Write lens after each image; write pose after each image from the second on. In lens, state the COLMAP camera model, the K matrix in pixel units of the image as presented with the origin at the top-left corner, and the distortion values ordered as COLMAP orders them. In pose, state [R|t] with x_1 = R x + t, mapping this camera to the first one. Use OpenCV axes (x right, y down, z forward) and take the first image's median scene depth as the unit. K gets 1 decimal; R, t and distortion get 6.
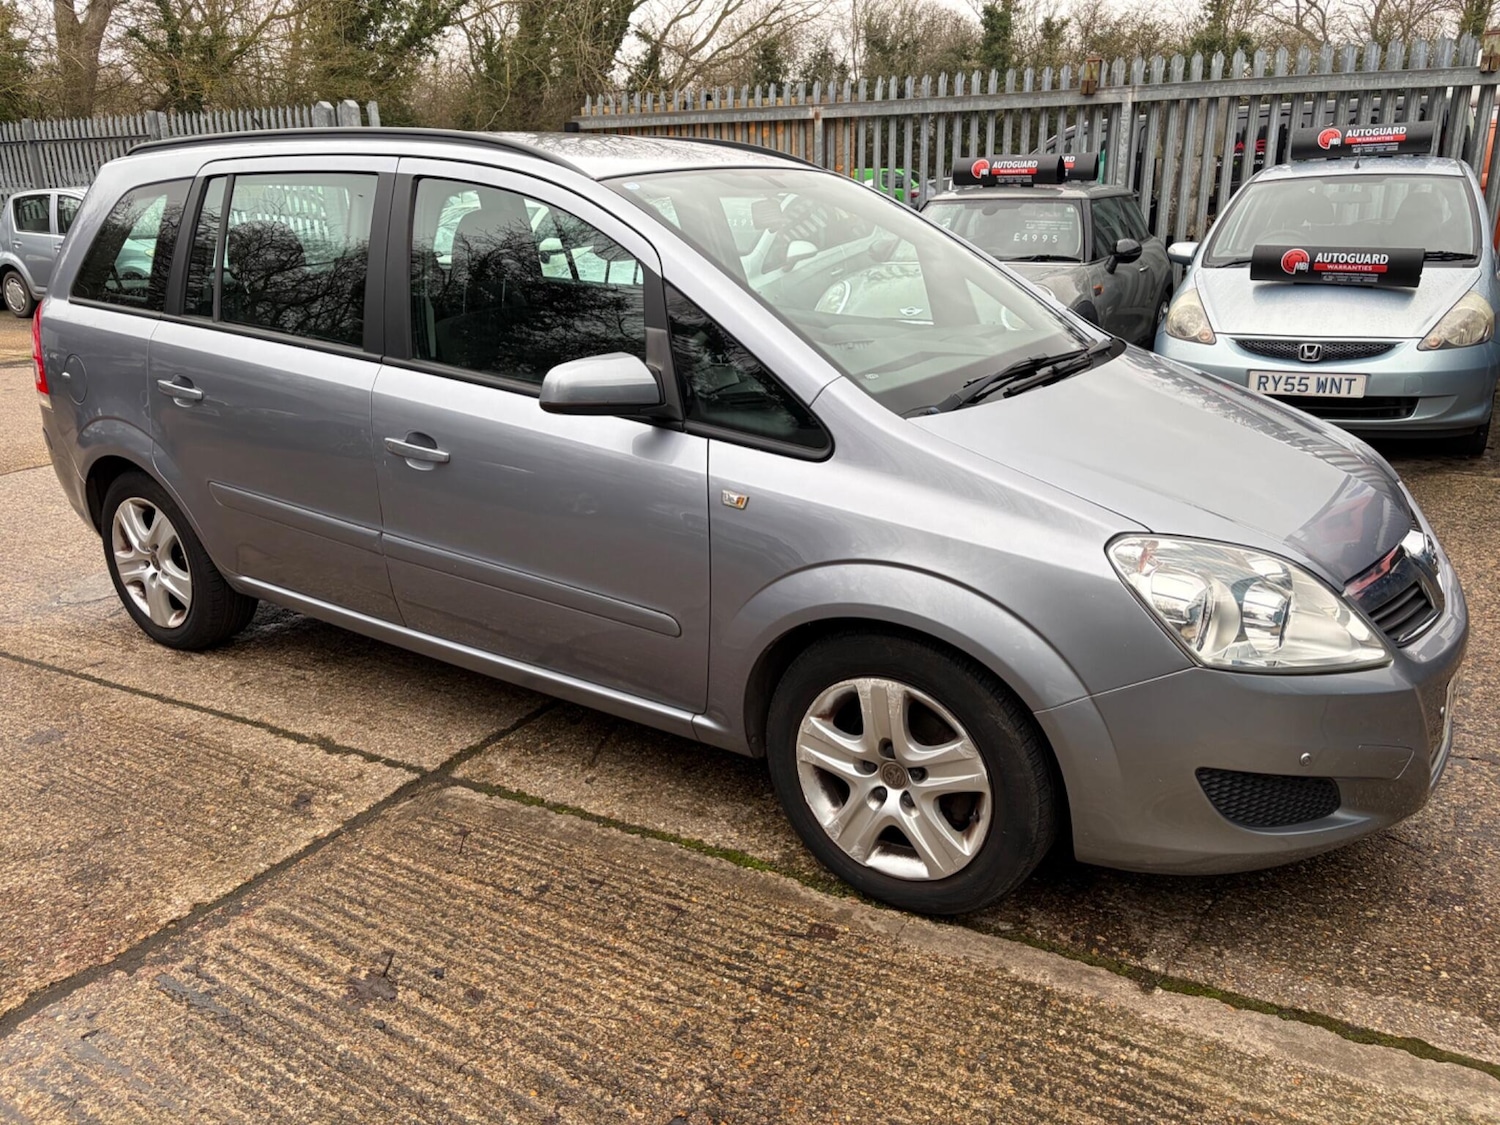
lens RADIAL K [[1132.2, 0, 747.9], [0, 1132.2, 559.5], [0, 0, 1]] dist [0.036738, -0.030303]
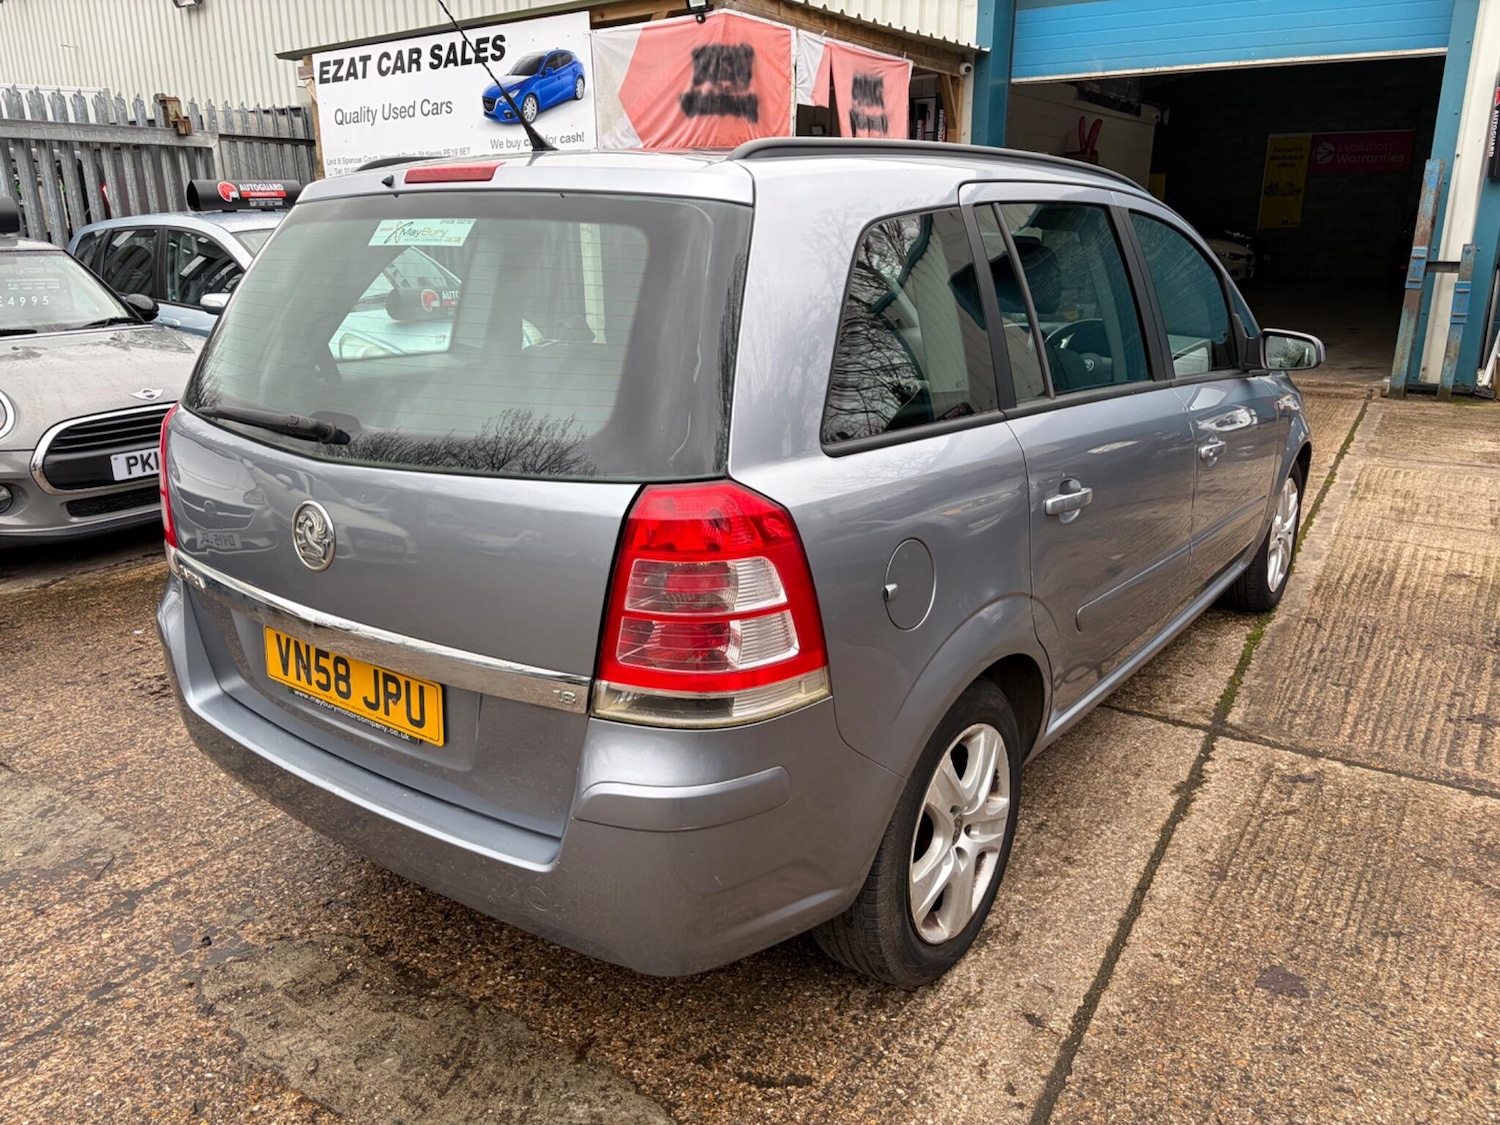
lens RADIAL K [[1132.2, 0, 750.9], [0, 1132.2, 560.3], [0, 0, 1]] dist [0.036738, -0.030303]
pose [[0.046489, -0.273628, 0.960712, -1.188225], [0.320032, 0.915137, 0.245161, -0.348193], [-0.946266, 0.296061, 0.130113, 1.095461]]
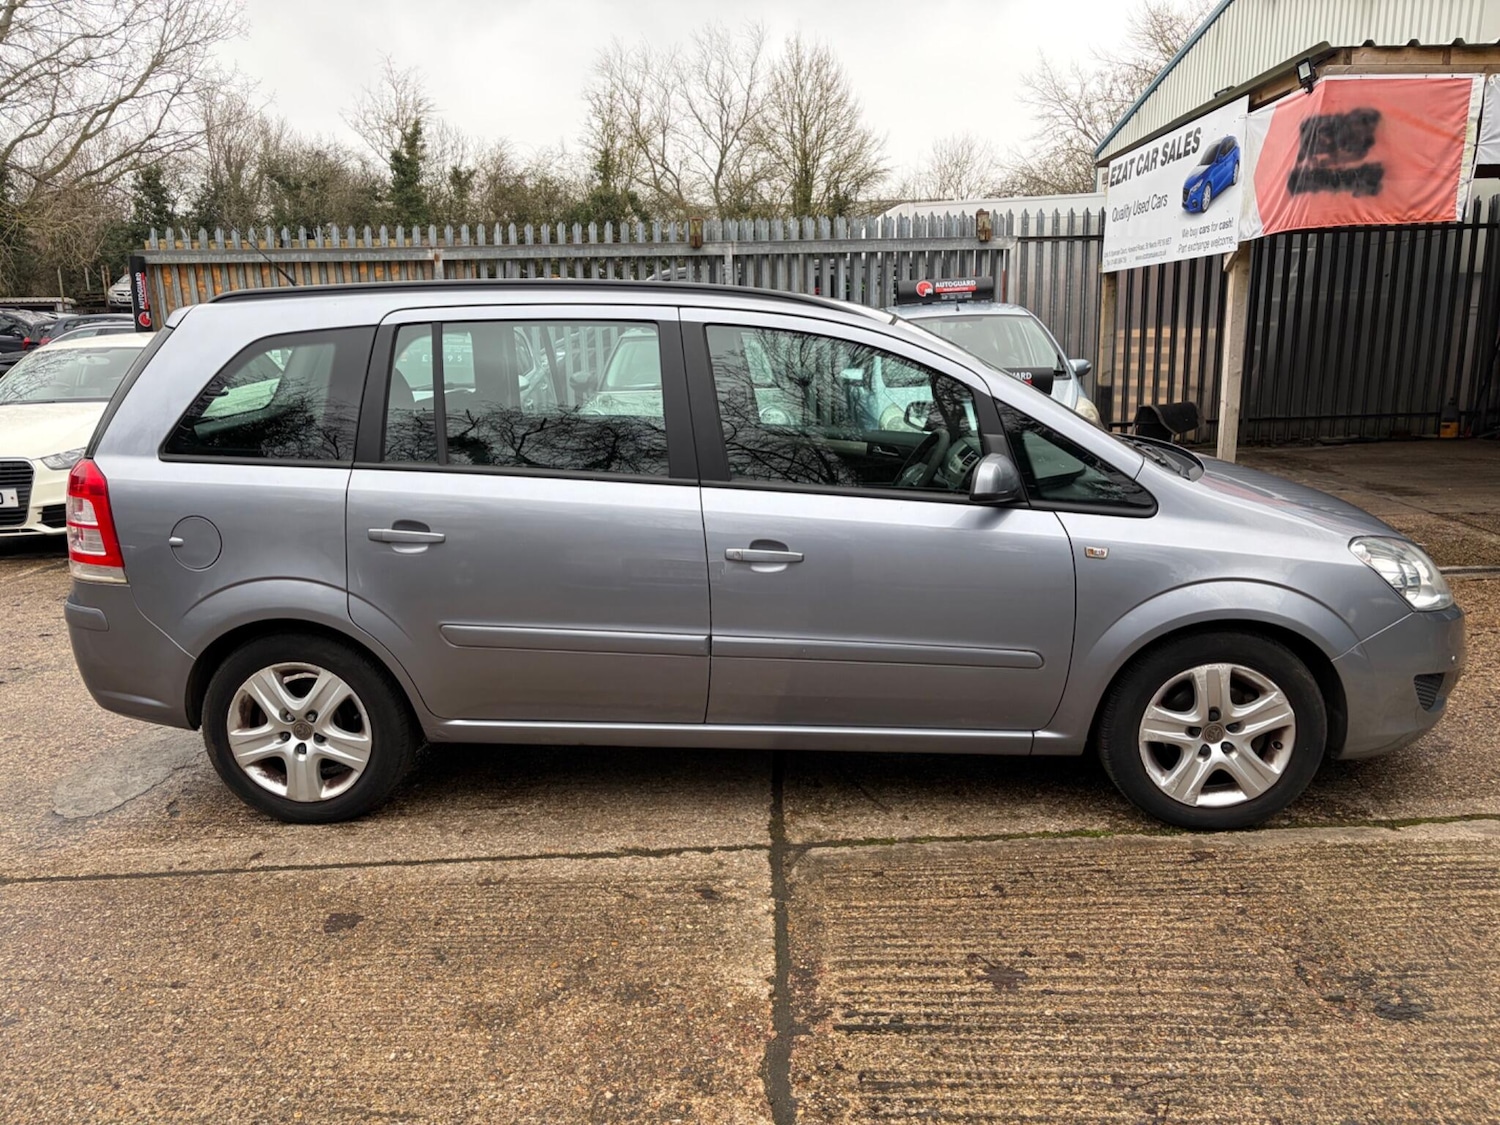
lens RADIAL K [[1132.2, 0, 758.0], [0, 1132.2, 570.1], [0, 0, 1]] dist [0.036738, -0.030303]
pose [[0.861395, -0.114003, 0.494977, -0.715848], [0.163419, 0.984876, -0.057558, -0.014215], [-0.480929, 0.130468, 0.866998, 0.013760]]
